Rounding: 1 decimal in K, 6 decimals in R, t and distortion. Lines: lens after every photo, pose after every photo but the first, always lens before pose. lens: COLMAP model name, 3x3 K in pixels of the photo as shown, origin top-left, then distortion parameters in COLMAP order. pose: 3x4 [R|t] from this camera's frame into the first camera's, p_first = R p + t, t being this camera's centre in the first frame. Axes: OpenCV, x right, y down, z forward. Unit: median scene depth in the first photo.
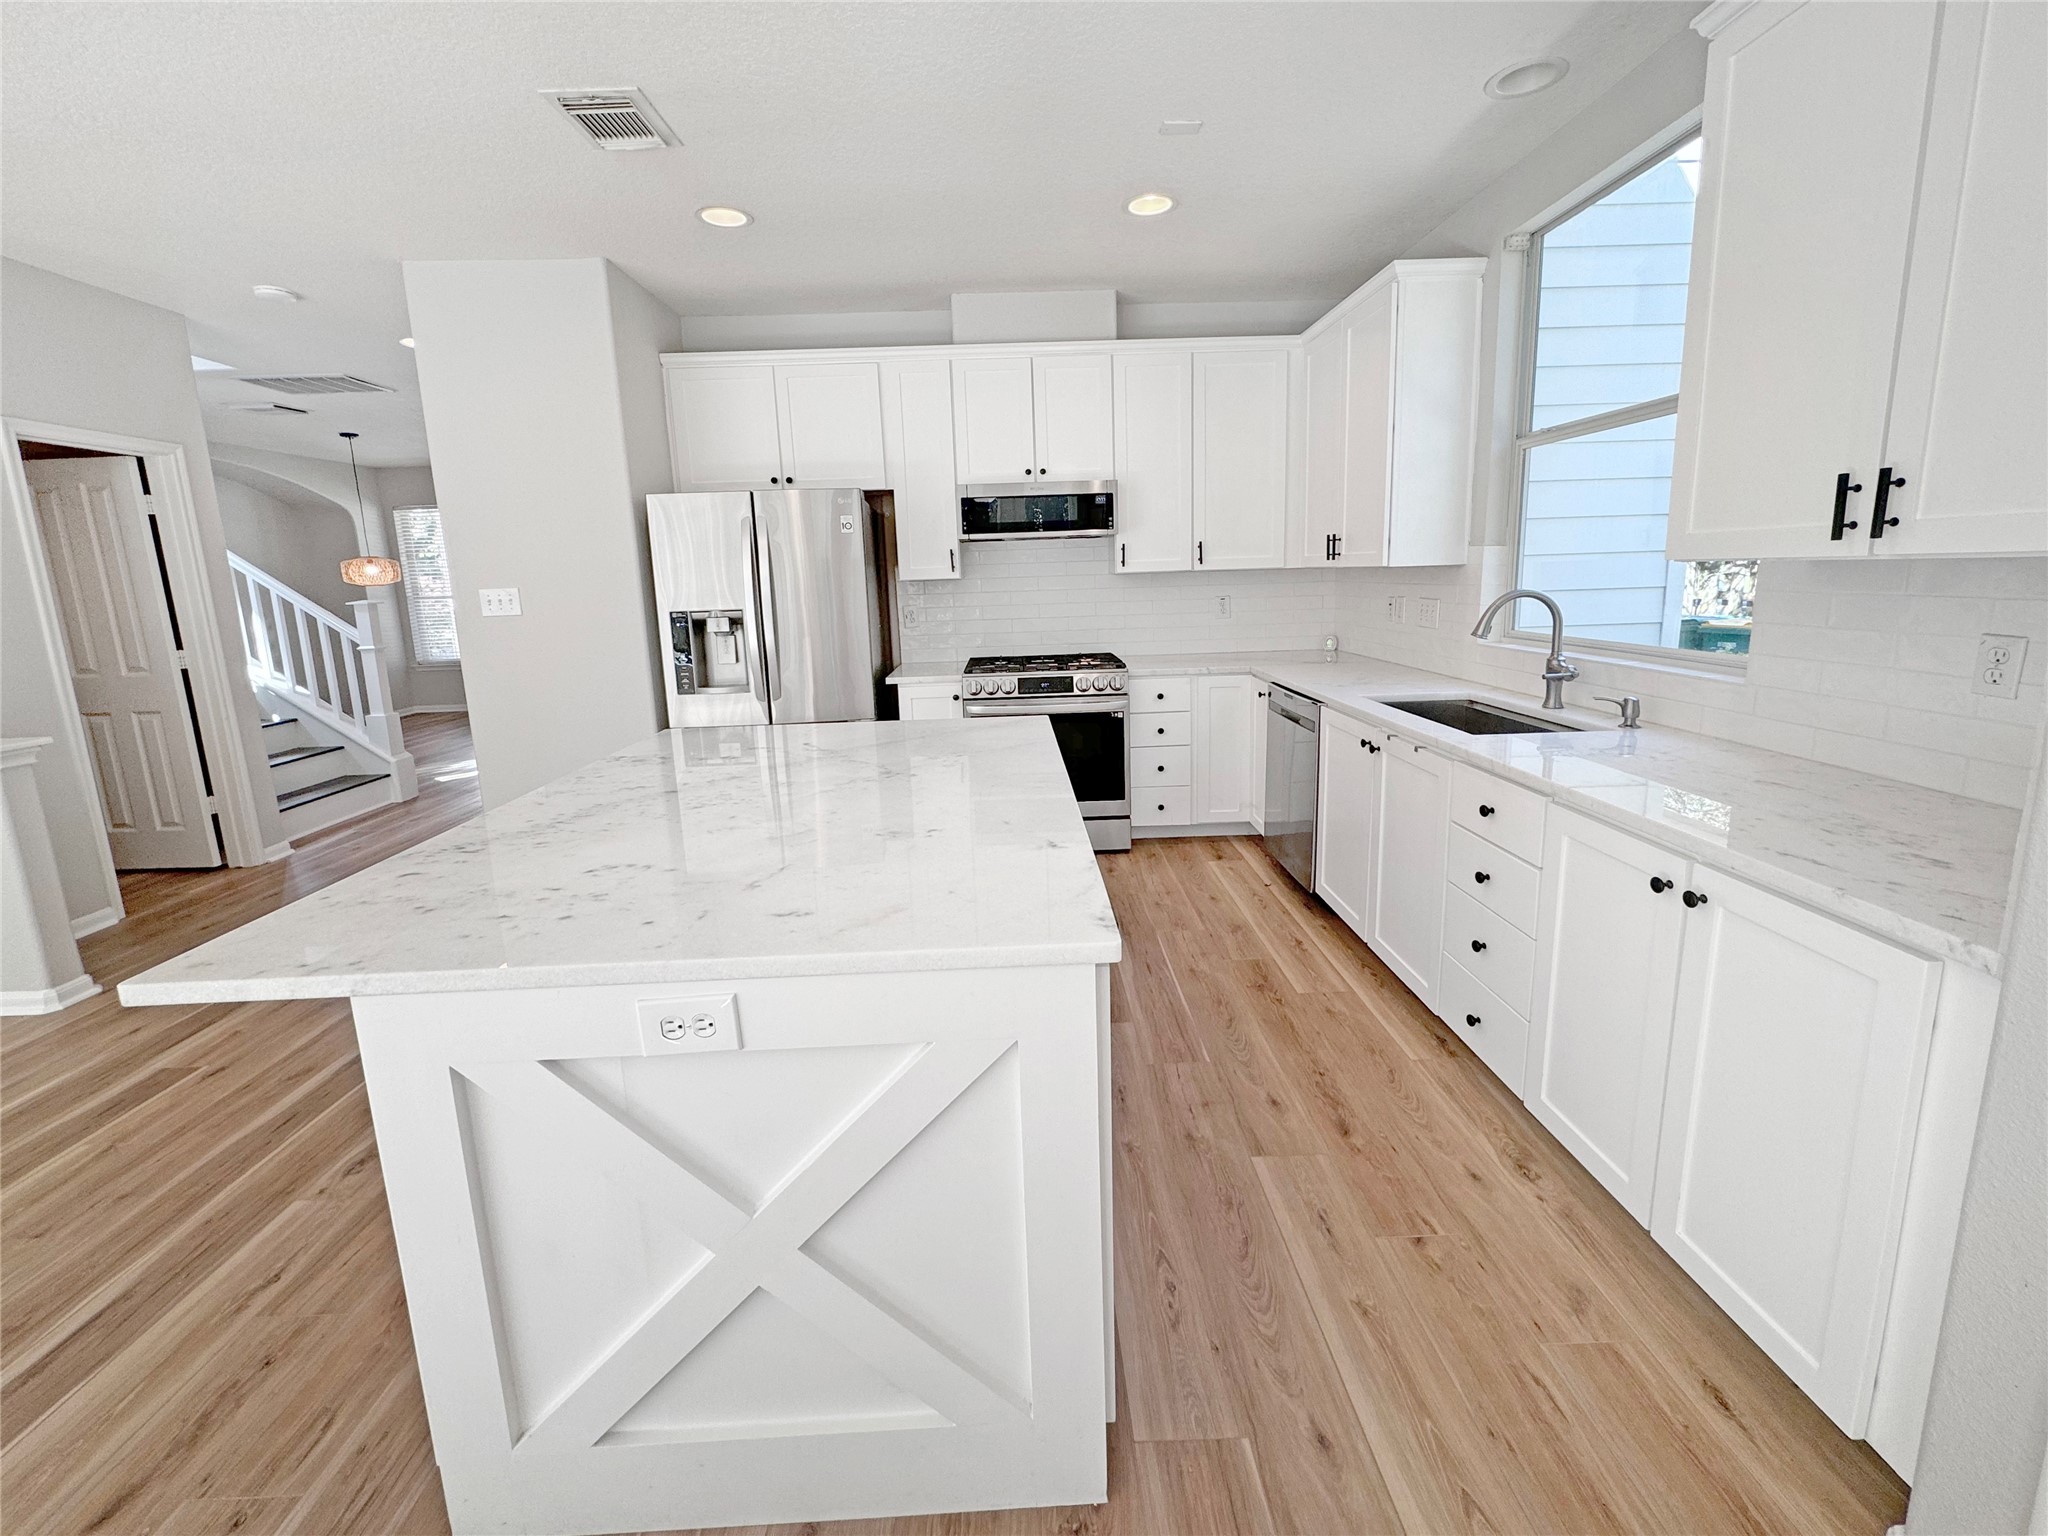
lens RADIAL K [[875.6, 0, 1020.1], [0, 875.6, 736.1], [0, 0, 1]] dist [0.000574, 0.000291]
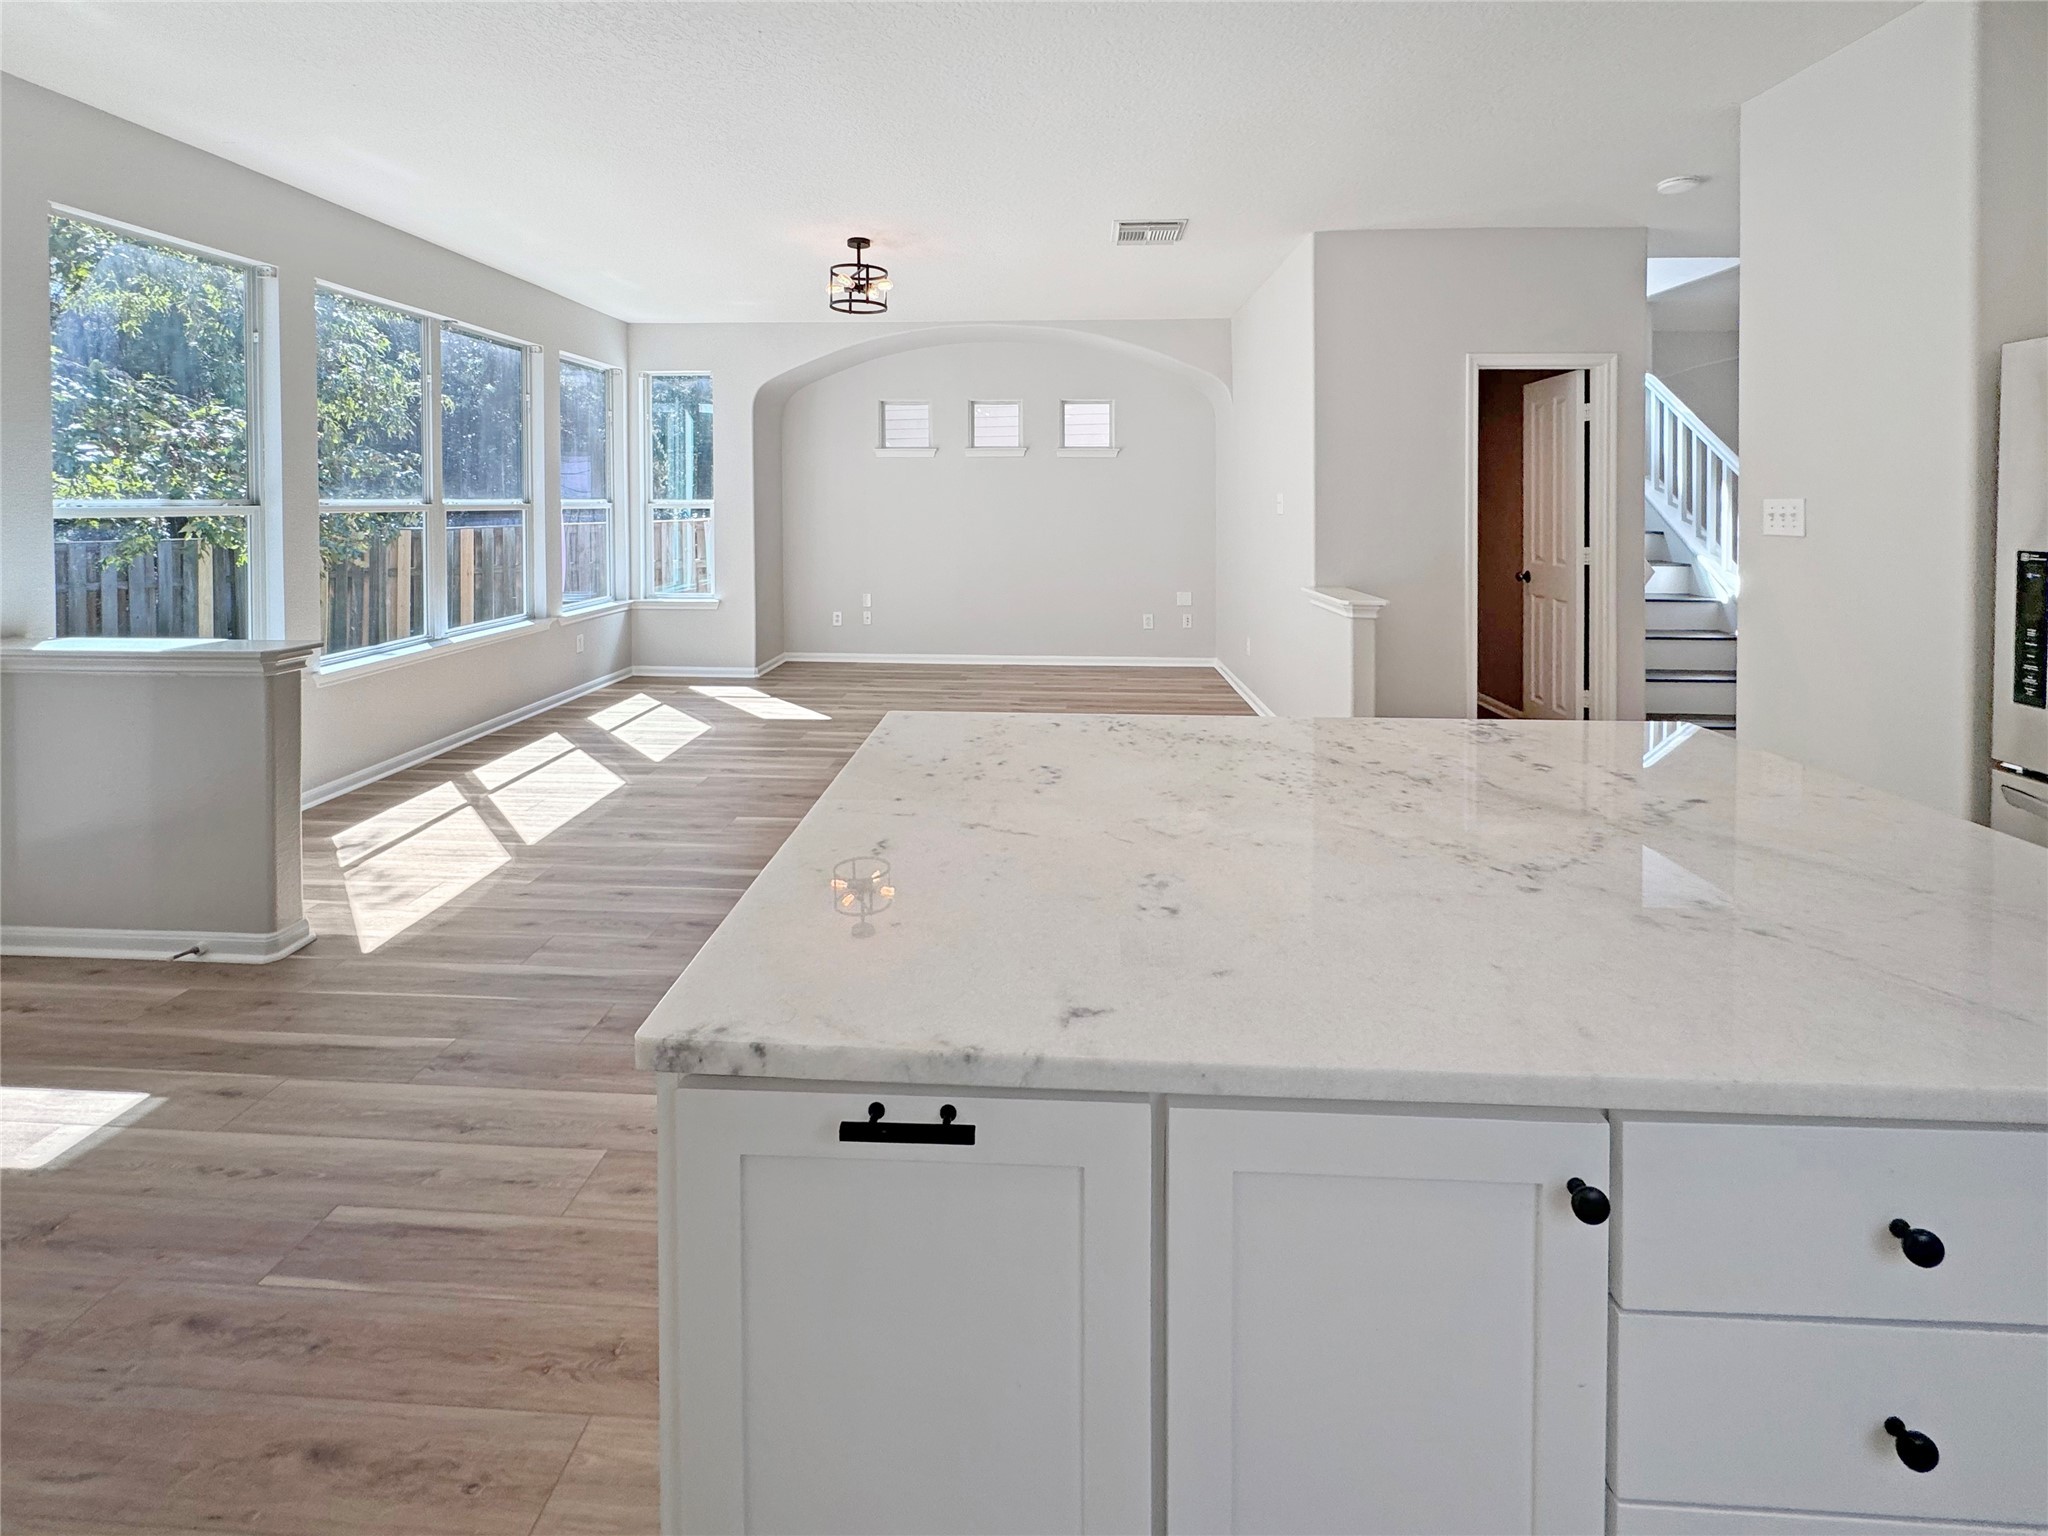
lens RADIAL K [[875.6, 0, 1020.1], [0, 875.6, 736.1], [0, 0, 1]] dist [0.000574, 0.000291]
pose [[-0.045807, 0.294008, -0.954705, 0.816473], [-0.180019, 0.937632, 0.297387, -0.323876], [0.982596, 0.185487, 0.009977, 1.421680]]
